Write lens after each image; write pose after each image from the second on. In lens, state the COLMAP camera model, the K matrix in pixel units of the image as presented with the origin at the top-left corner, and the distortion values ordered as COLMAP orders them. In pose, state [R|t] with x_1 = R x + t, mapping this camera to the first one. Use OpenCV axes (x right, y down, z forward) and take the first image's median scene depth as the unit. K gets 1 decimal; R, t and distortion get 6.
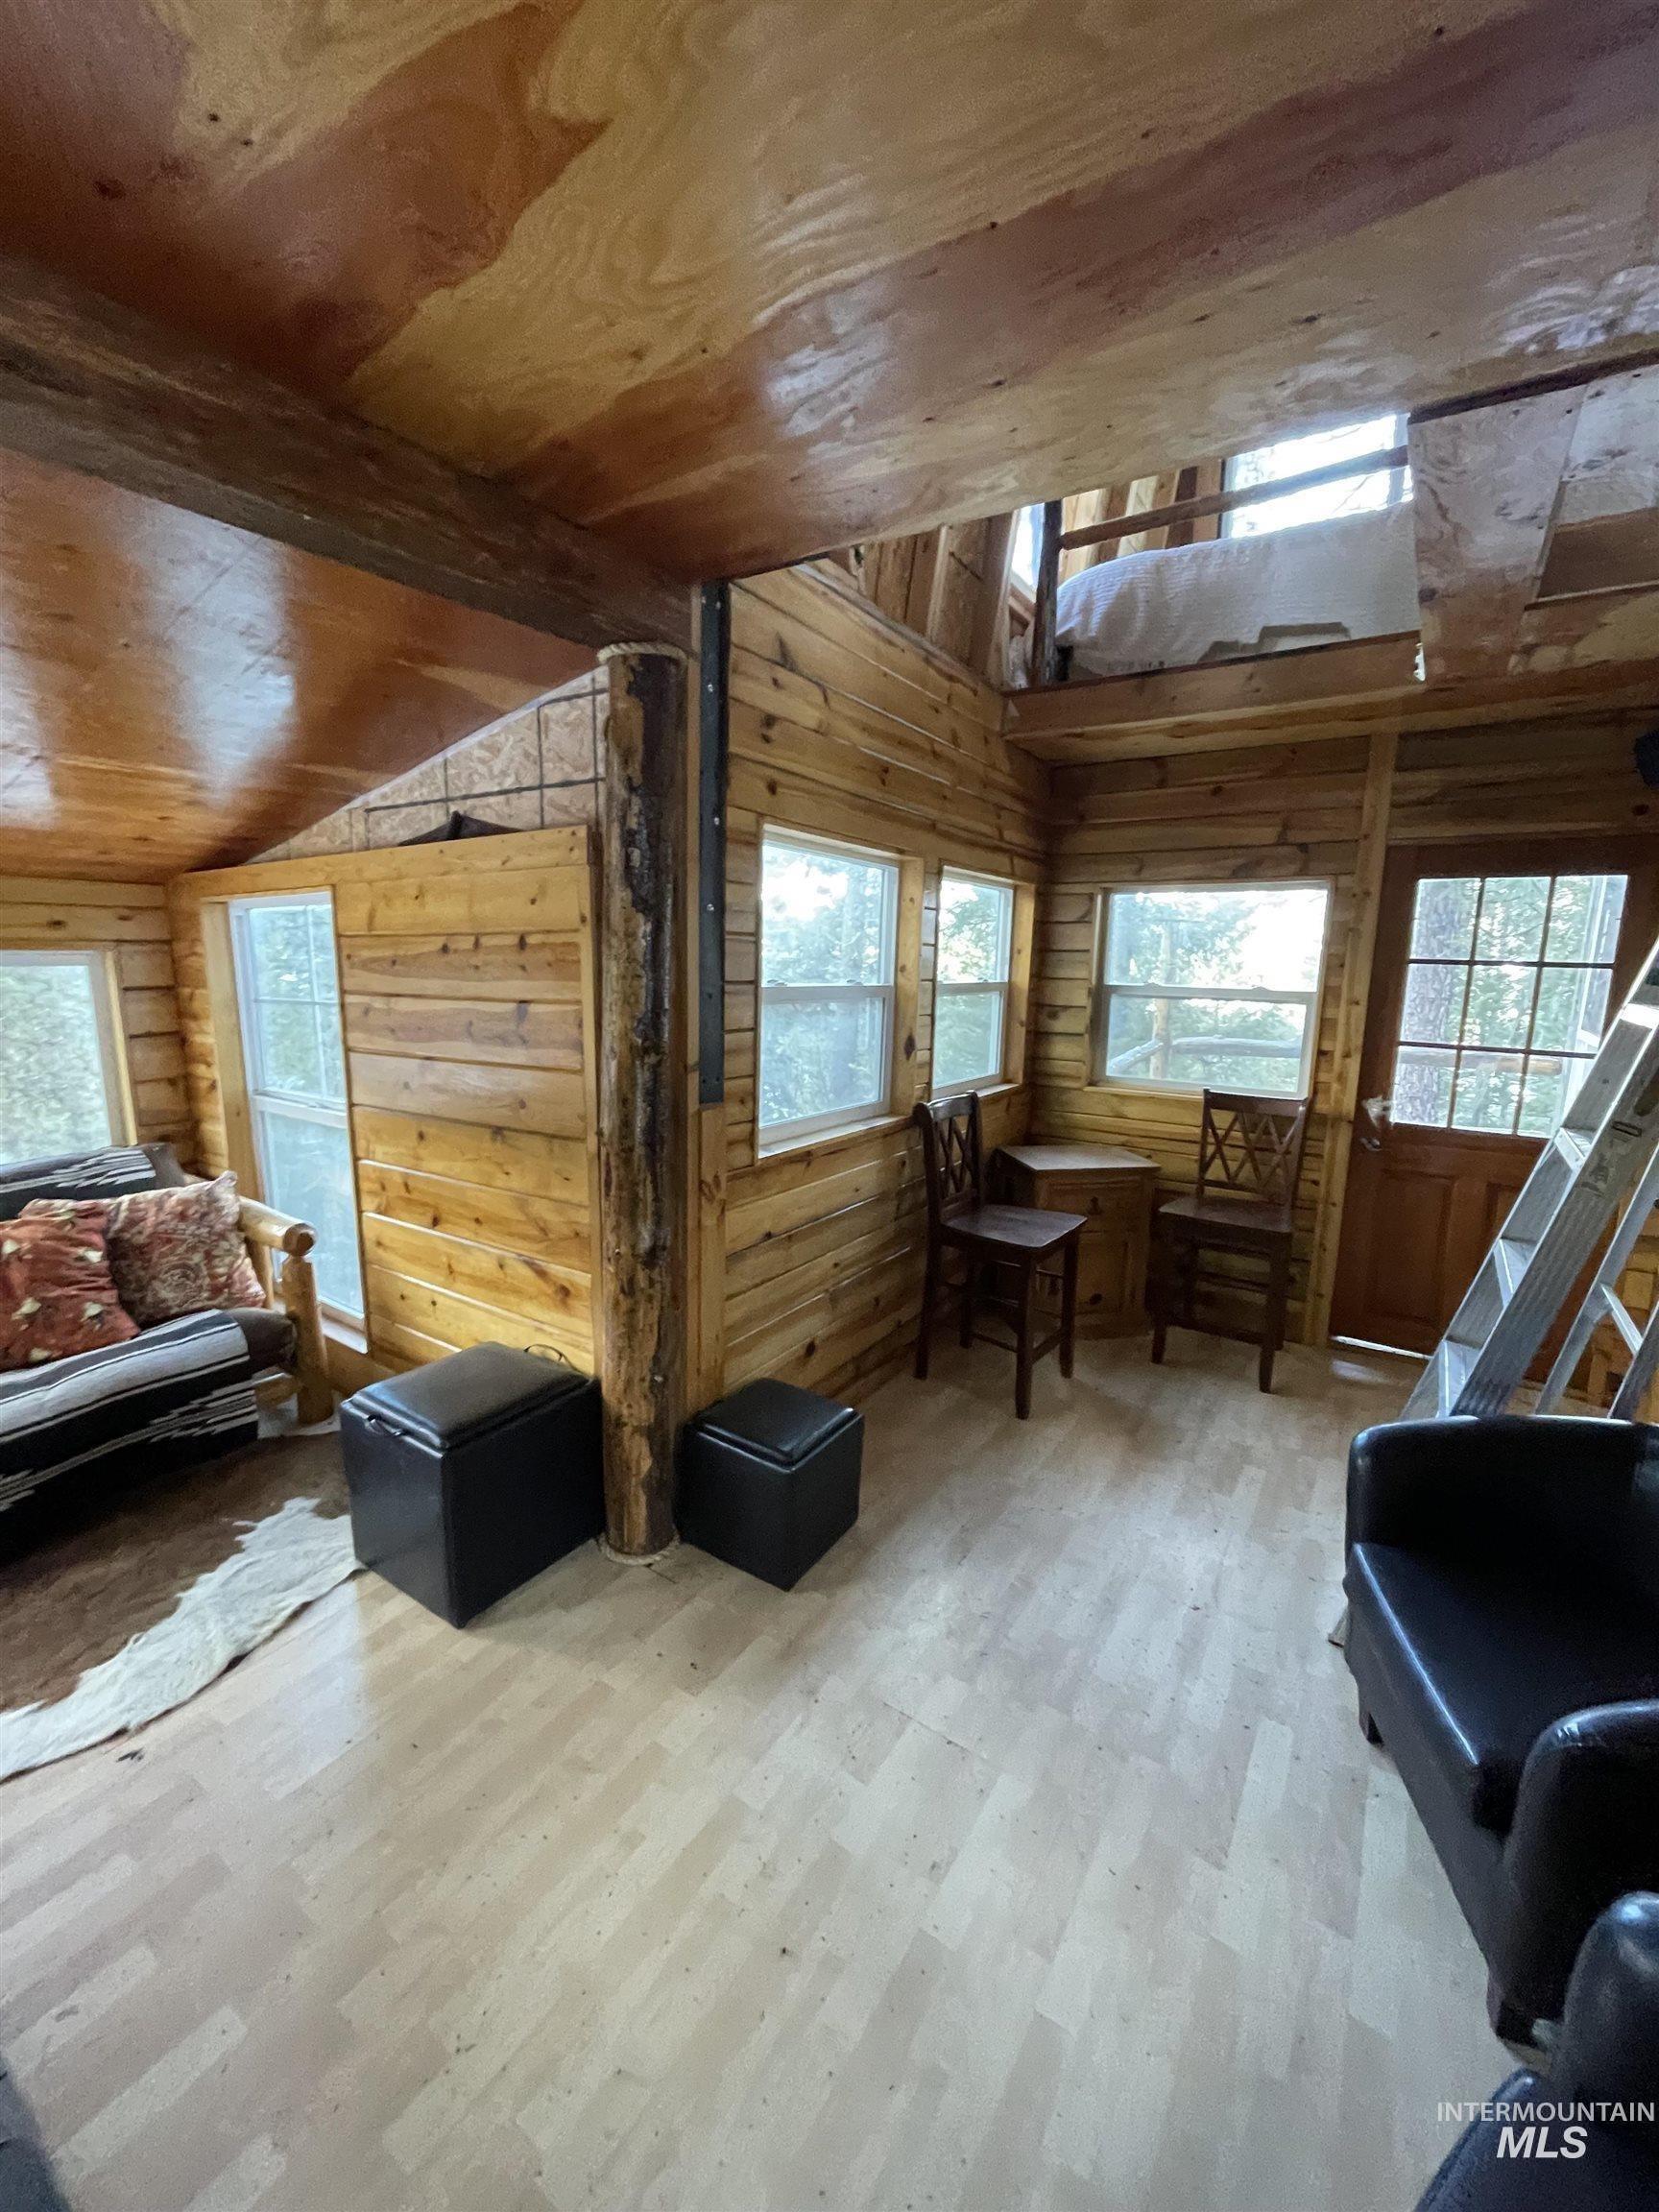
lens RADIAL K [[891.5, 0, 823.1], [0, 891.5, 1105.5], [0, 0, 1]] dist [-0.000927, 0.000517]
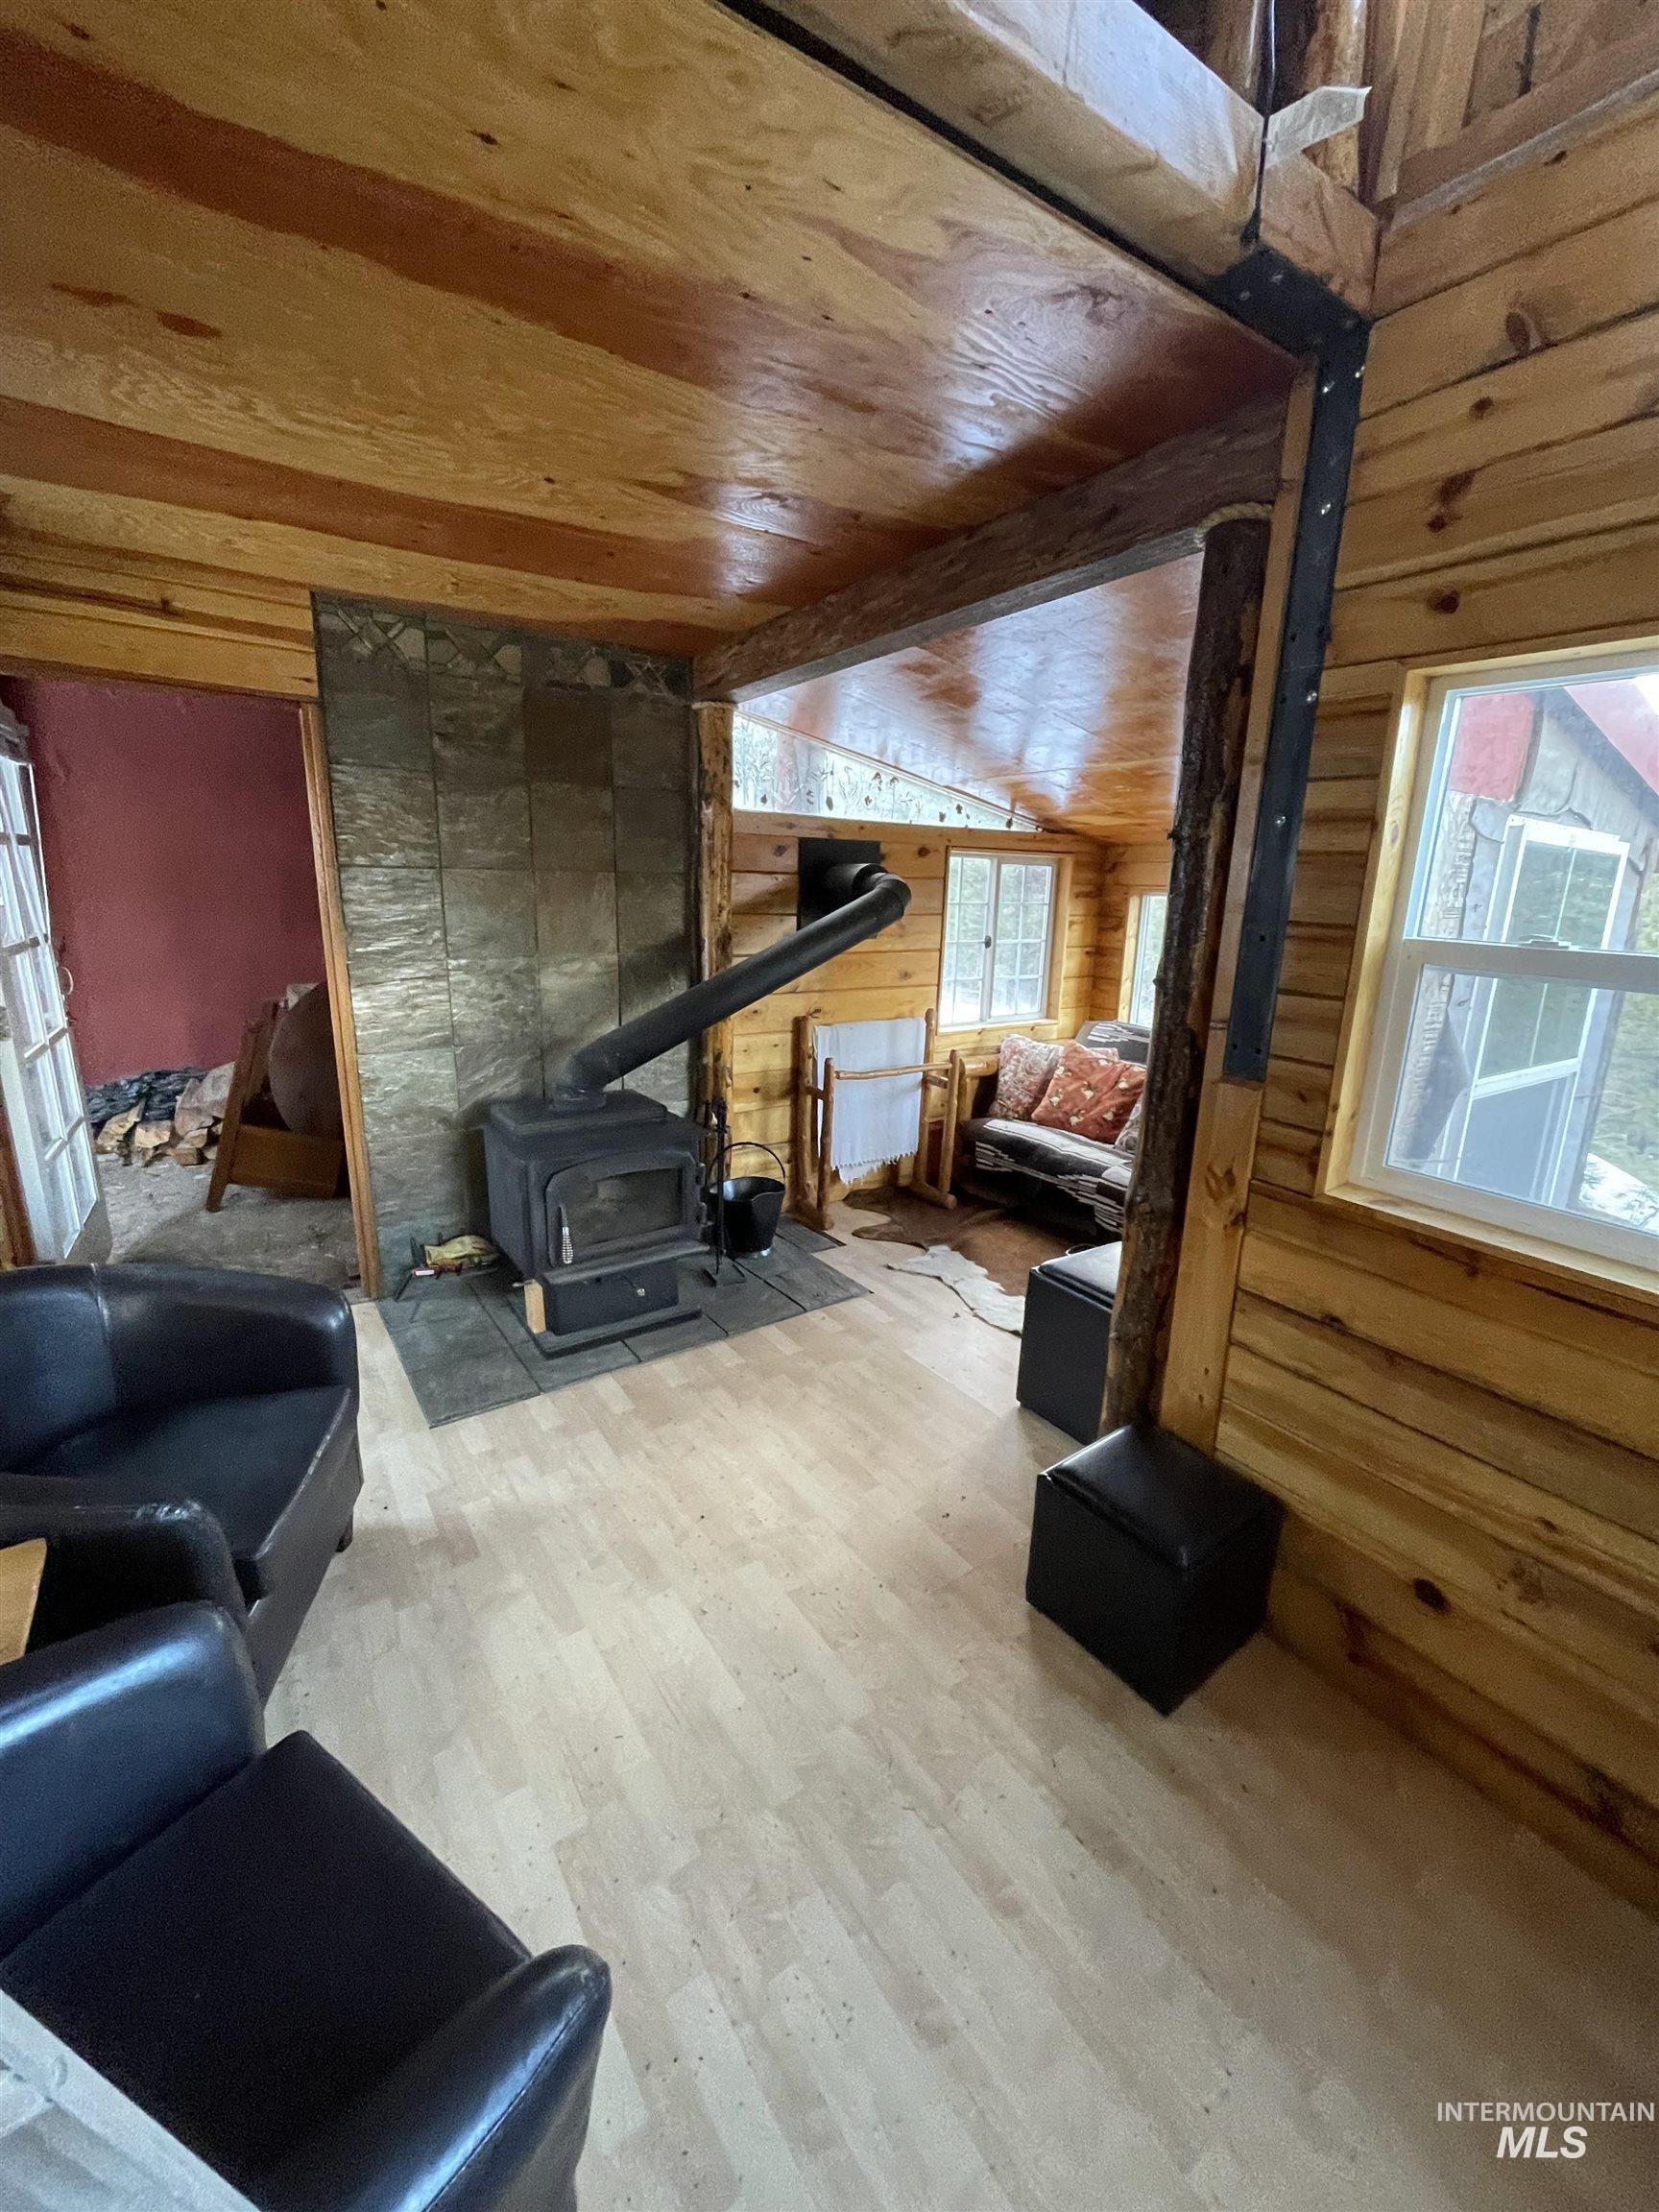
lens RADIAL K [[891.5, 0, 837.7], [0, 891.5, 1099.3], [0, 0, 1]] dist [-0.000927, 0.000517]
pose [[-0.356951, 0.201367, -0.912161, 0.988210], [-0.190054, 0.940409, 0.281976, -0.190678], [0.914585, 0.274011, -0.297410, 1.271869]]
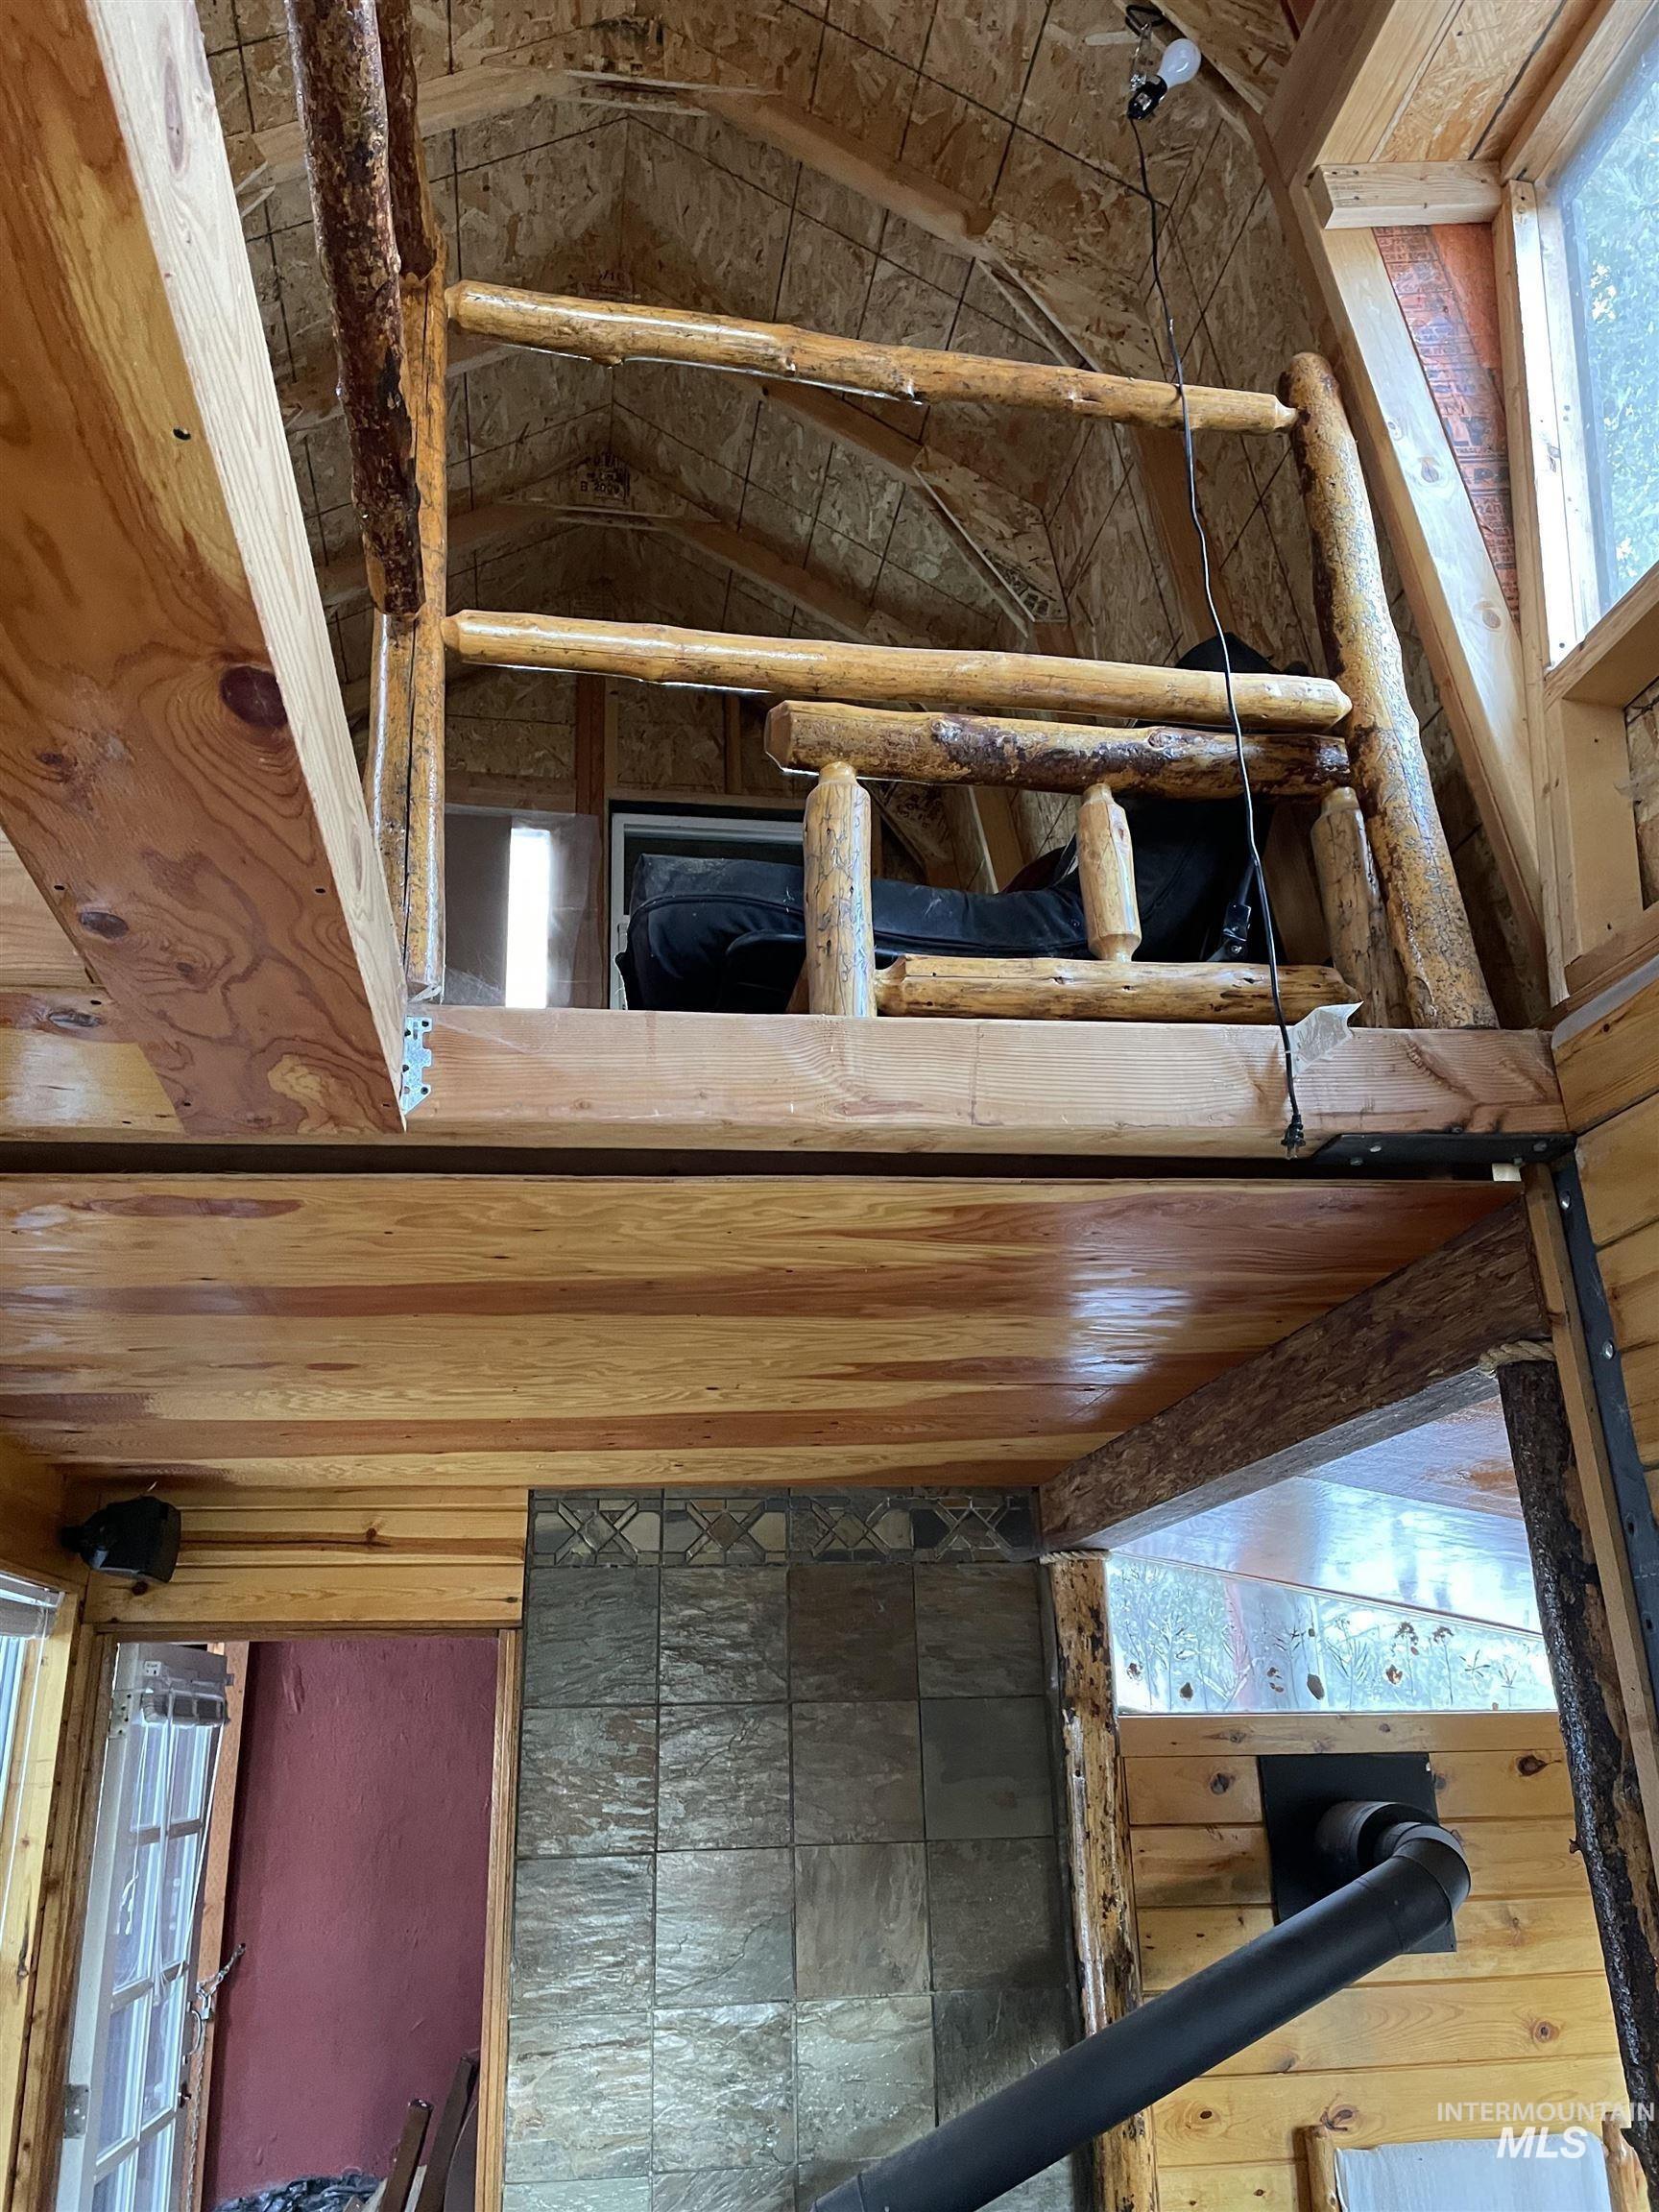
lens RADIAL K [[1695.8, 0, 816.6], [0, 1695.8, 1093.3], [0, 0, 1]] dist [0.042446, -0.055550]
pose [[-0.738009, -0.234321, -0.632801, 1.050727], [-0.101605, 0.965669, -0.239082, -0.435696], [0.667098, -0.112149, -0.736480, 1.826526]]
